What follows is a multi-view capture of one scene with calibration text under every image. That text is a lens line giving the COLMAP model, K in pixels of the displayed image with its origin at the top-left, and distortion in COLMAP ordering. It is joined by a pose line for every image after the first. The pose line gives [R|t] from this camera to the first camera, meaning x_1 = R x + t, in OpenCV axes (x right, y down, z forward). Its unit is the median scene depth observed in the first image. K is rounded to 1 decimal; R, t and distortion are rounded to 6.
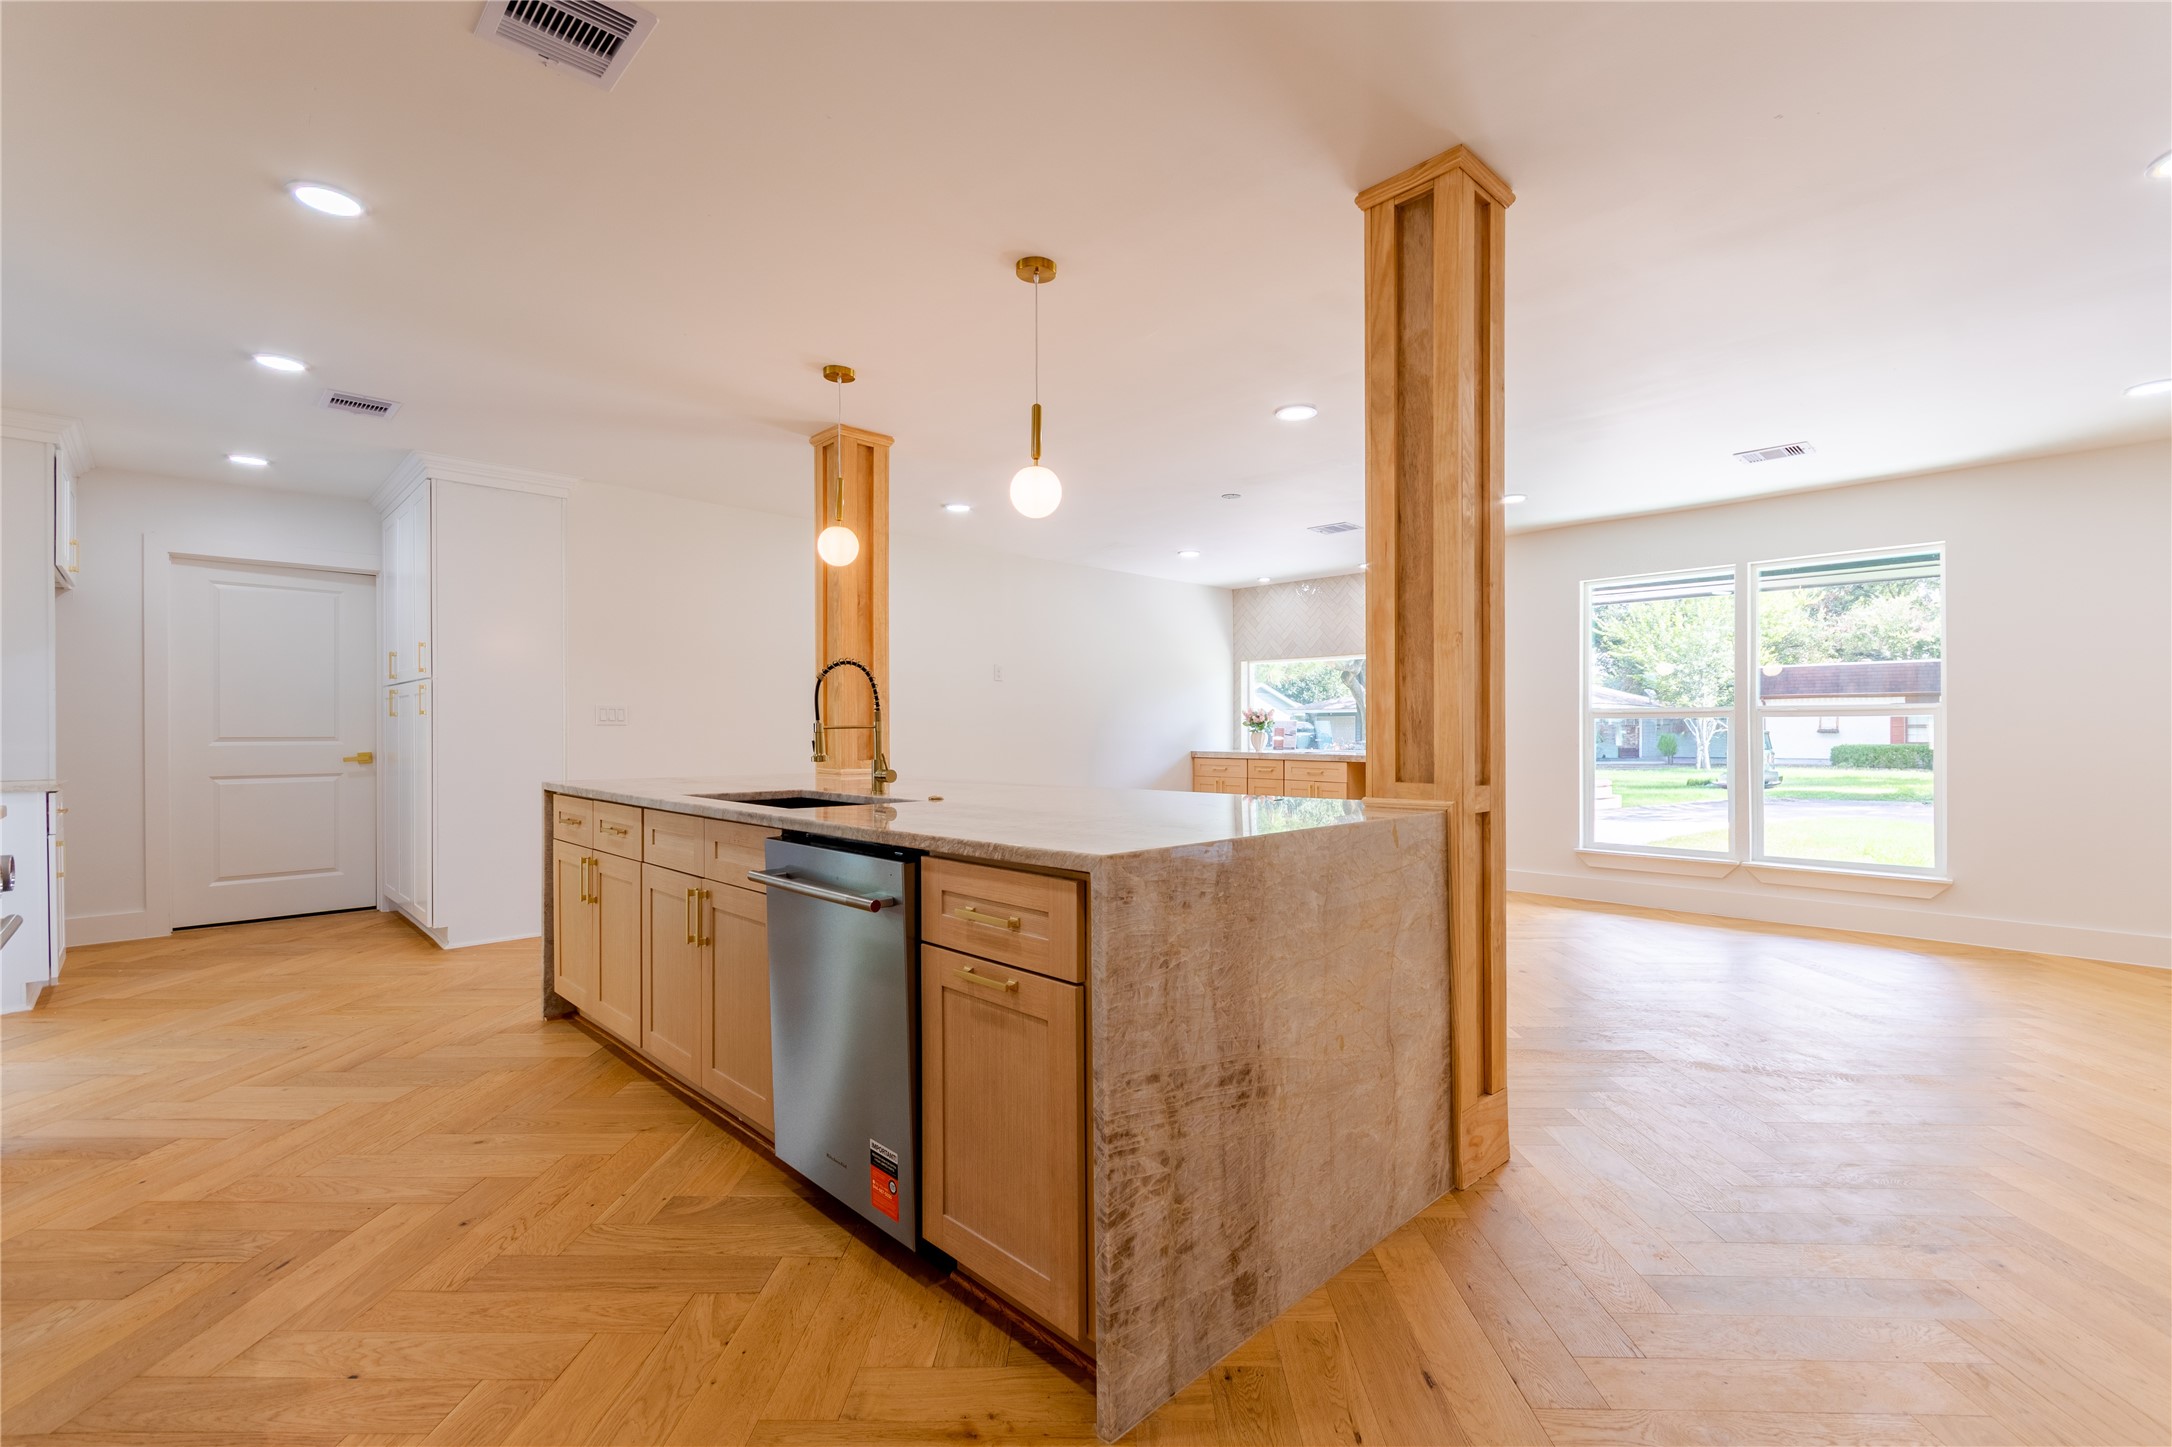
lens RADIAL K [[944.1, 0, 1090.4], [0, 944.1, 730.7], [0, 0, 1]] dist [0.000783, 0.000020]
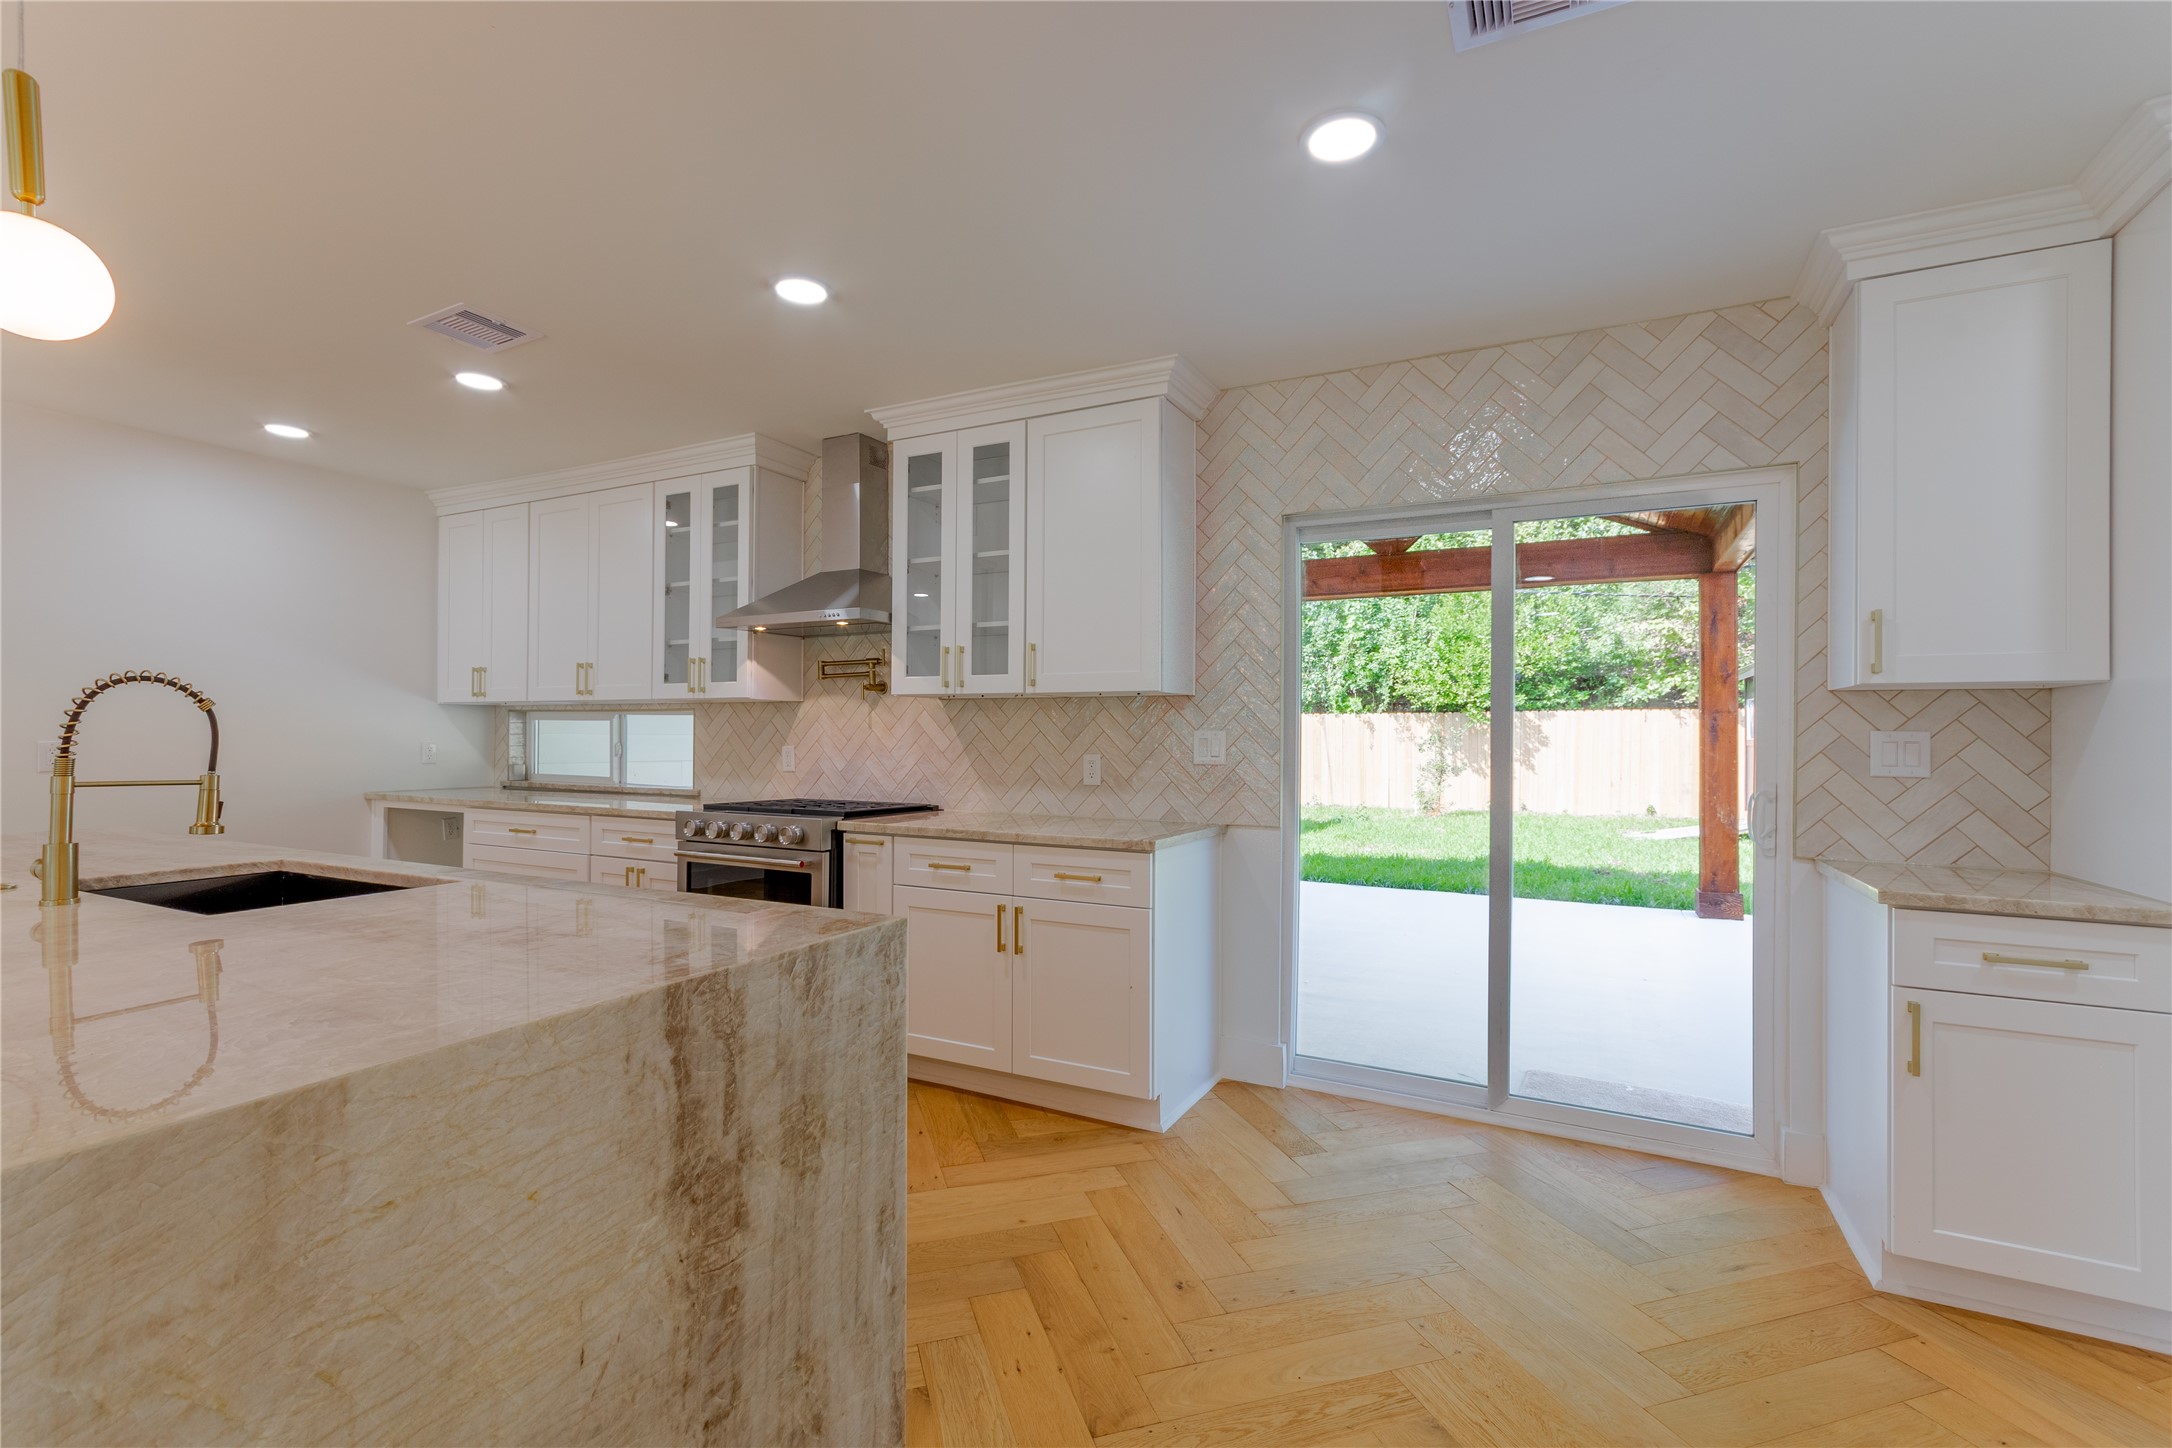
lens RADIAL K [[944.1, 0, 1090.4], [0, 944.1, 731.2], [0, 0, 1]] dist [0.000783, 0.000020]
pose [[-0.947619, -0.006173, -0.319342, -1.130028], [-0.006260, 0.999980, -0.000752, -0.070012], [0.319340, 0.001286, -0.947639, 3.122512]]
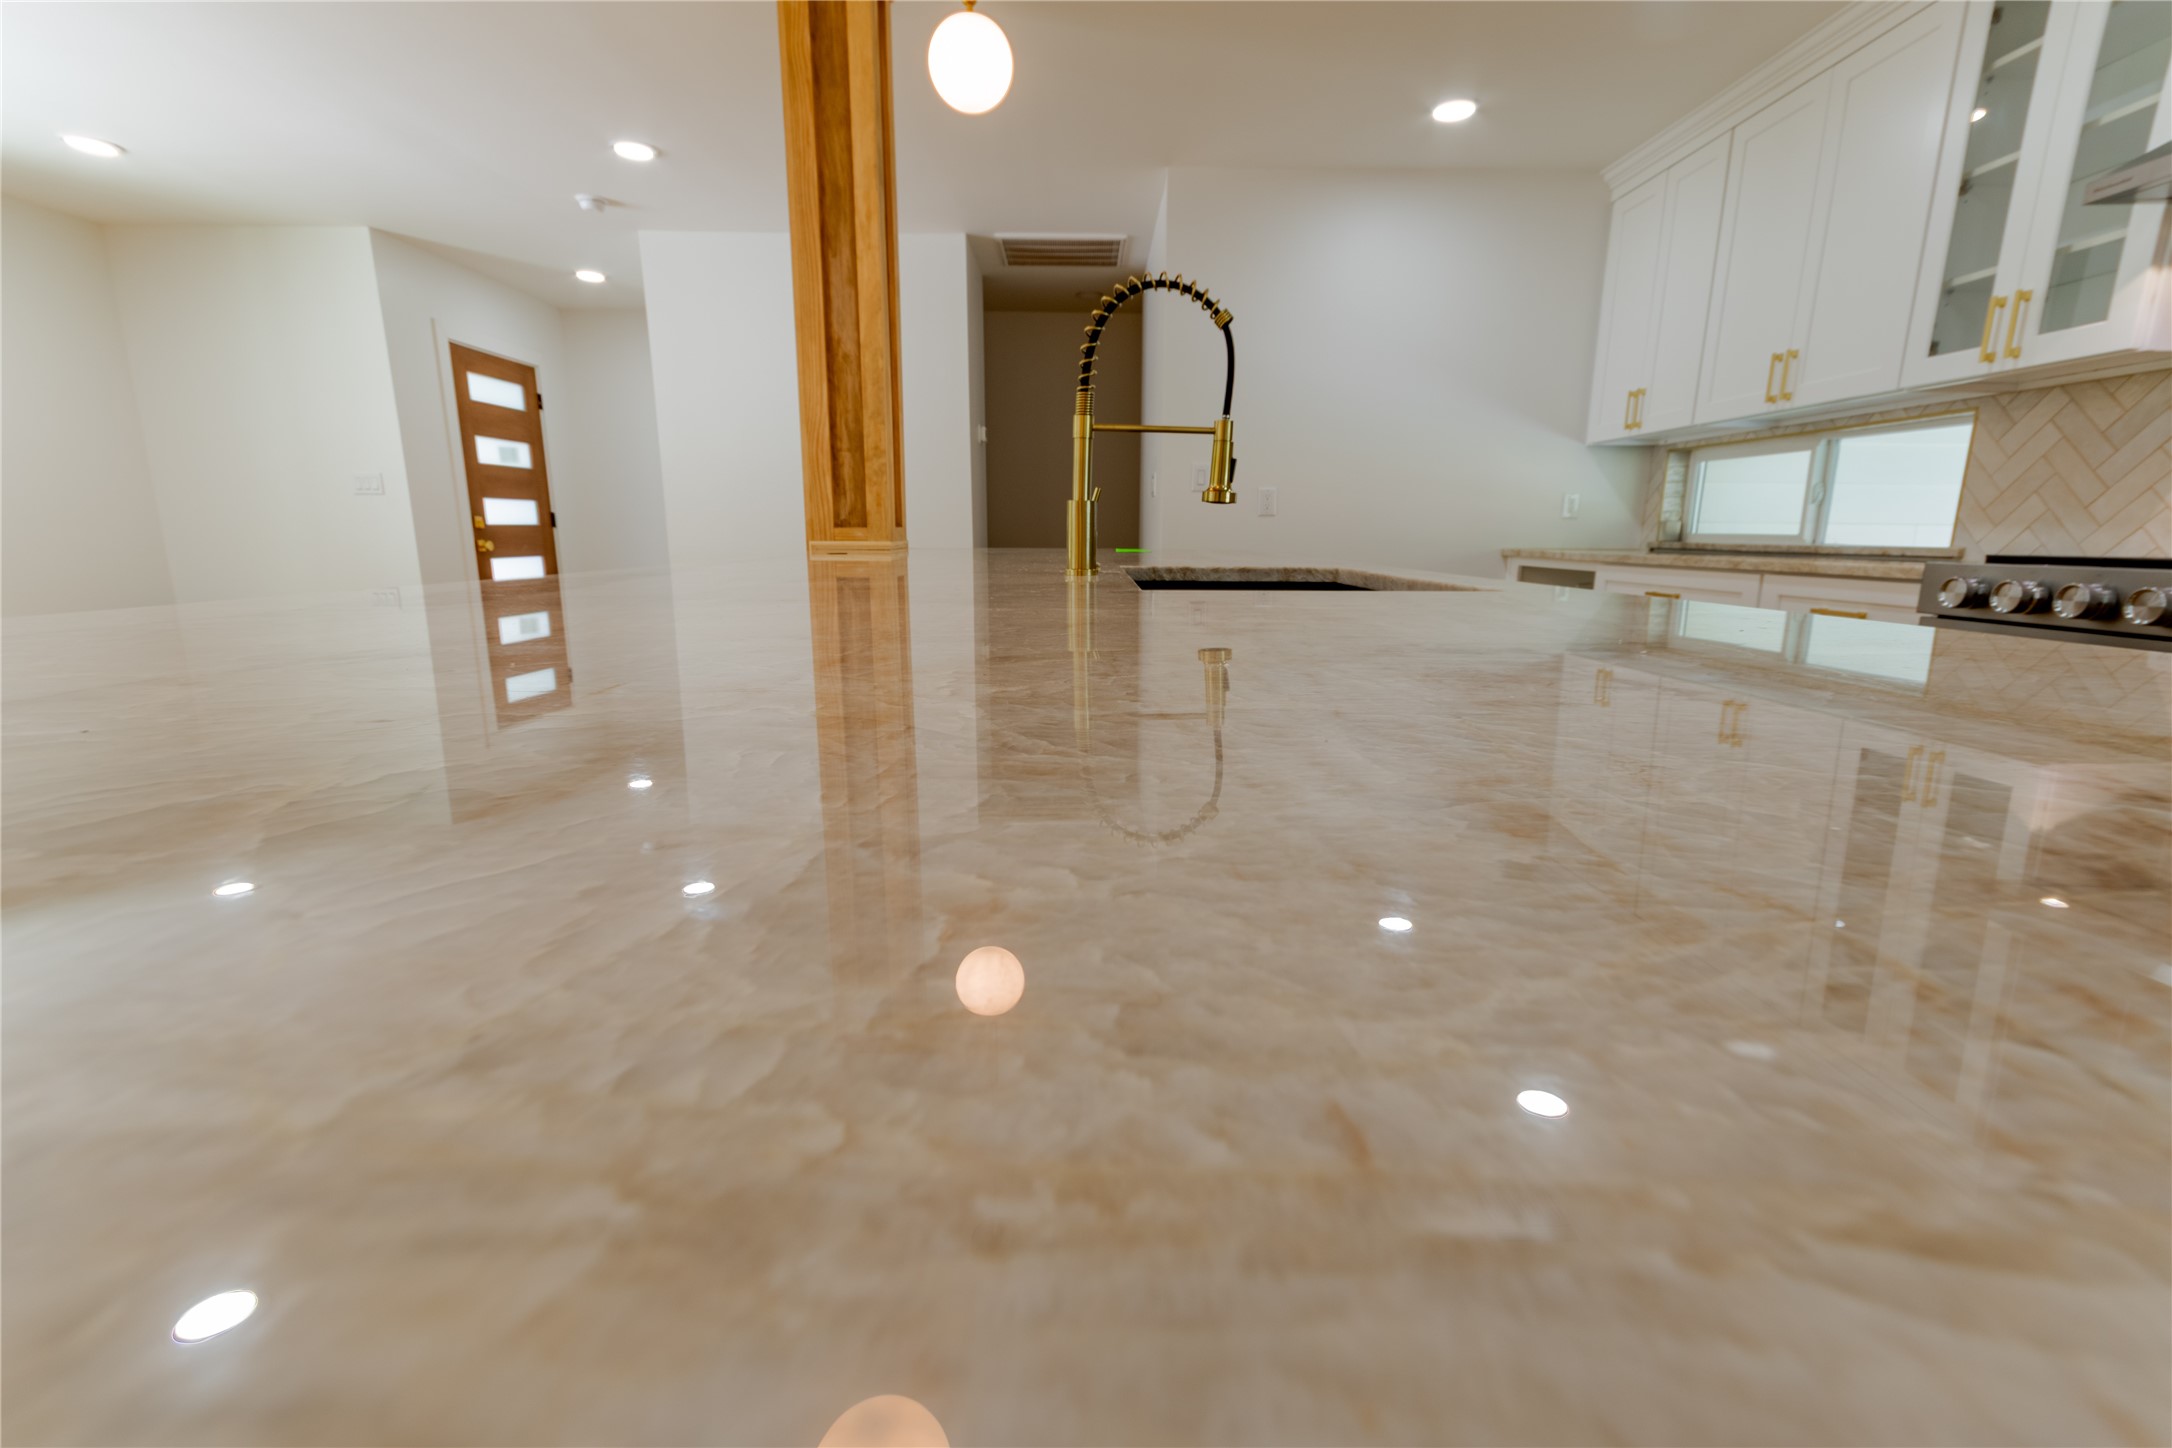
lens RADIAL K [[944.1, 0, 1090.4], [0, 944.1, 731.2], [0, 0, 1]] dist [0.000783, 0.000020]
pose [[-0.714761, -0.149162, 0.683276, -1.013871], [-0.004300, 0.977910, 0.208984, 0.084064], [-0.699355, 0.146436, -0.699613, 2.406249]]
